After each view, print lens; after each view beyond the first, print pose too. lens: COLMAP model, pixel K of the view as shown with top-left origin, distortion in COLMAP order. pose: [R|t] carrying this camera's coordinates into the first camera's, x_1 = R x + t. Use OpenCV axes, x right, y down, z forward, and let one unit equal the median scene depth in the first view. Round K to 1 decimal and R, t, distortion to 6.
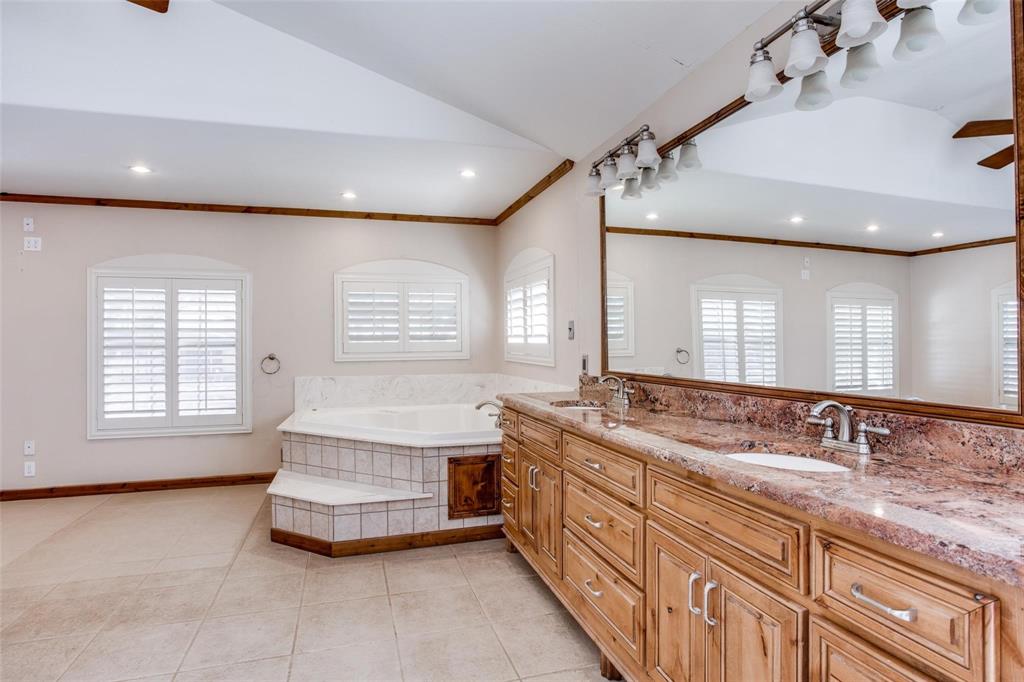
lens RADIAL K [[533.3, 0, 512.0], [0, 533.3, 341.0], [0, 0, 1]] dist [-0.038547, 0.001143]
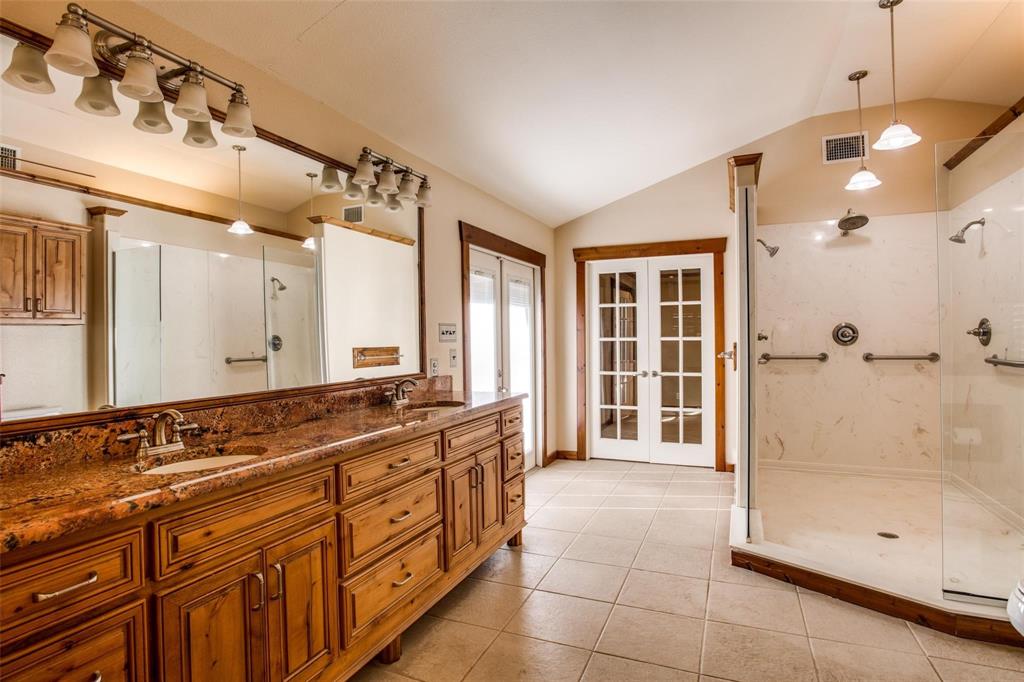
lens RADIAL K [[533.3, 0, 512.0], [0, 533.3, 341.0], [0, 0, 1]] dist [-0.038547, 0.001143]
pose [[-0.759599, 0.005425, 0.650369, -0.588335], [0.008670, 0.999961, 0.001784, -0.015921], [-0.650334, 0.006994, -0.759617, 1.364083]]
